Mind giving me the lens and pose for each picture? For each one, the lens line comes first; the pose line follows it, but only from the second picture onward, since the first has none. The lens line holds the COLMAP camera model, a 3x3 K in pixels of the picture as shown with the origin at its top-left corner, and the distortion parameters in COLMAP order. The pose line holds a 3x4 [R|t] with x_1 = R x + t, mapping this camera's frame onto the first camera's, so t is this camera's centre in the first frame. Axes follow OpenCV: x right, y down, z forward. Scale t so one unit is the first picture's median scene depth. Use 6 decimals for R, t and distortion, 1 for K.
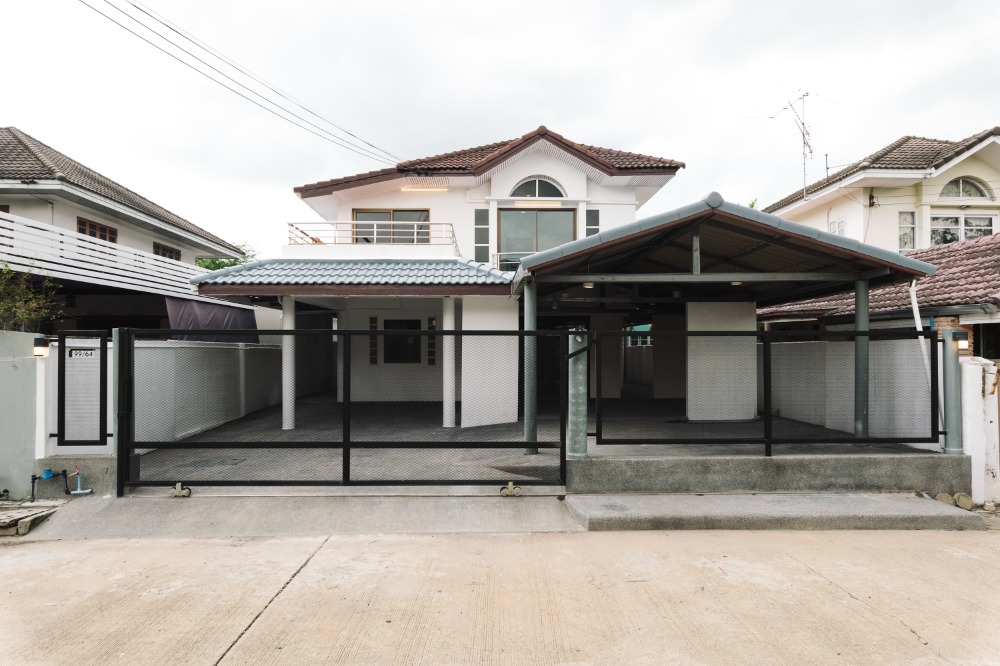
lens RADIAL K [[622.6, 0, 500.0], [0, 622.6, 333.0], [0, 0, 1]] dist [0.002913, 0.000249]
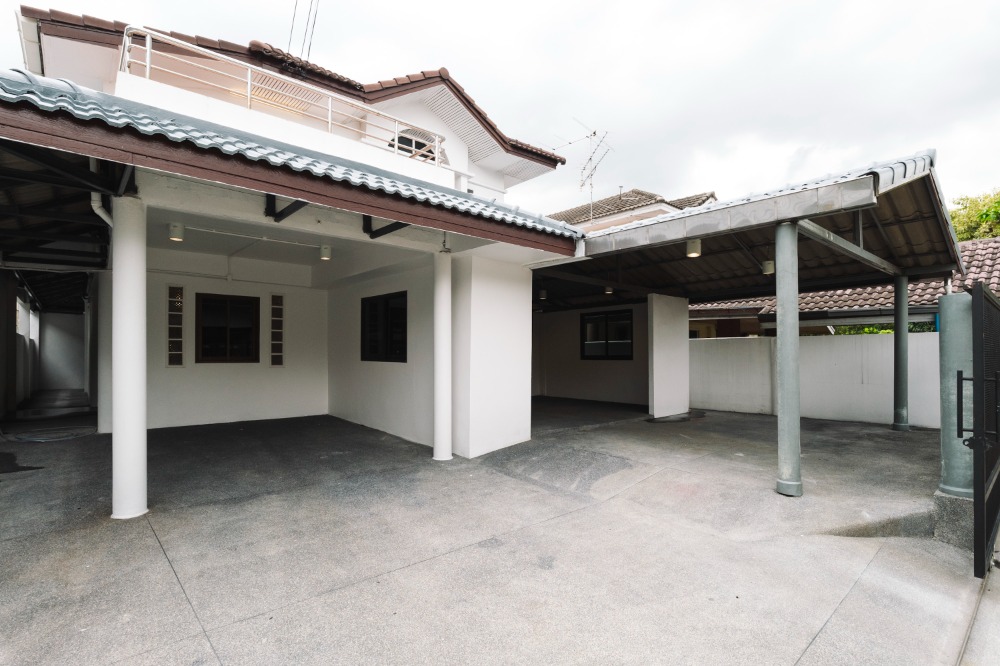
lens RADIAL K [[491.4, 0, 499.6], [0, 491.4, 346.4], [0, 0, 1]] dist [-0.005298, -0.001229]
pose [[0.767964, 0.012143, 0.640377, -0.281276], [-0.016826, 0.999858, 0.001218, 0.027842], [-0.640271, -0.011710, 0.768059, 0.458434]]
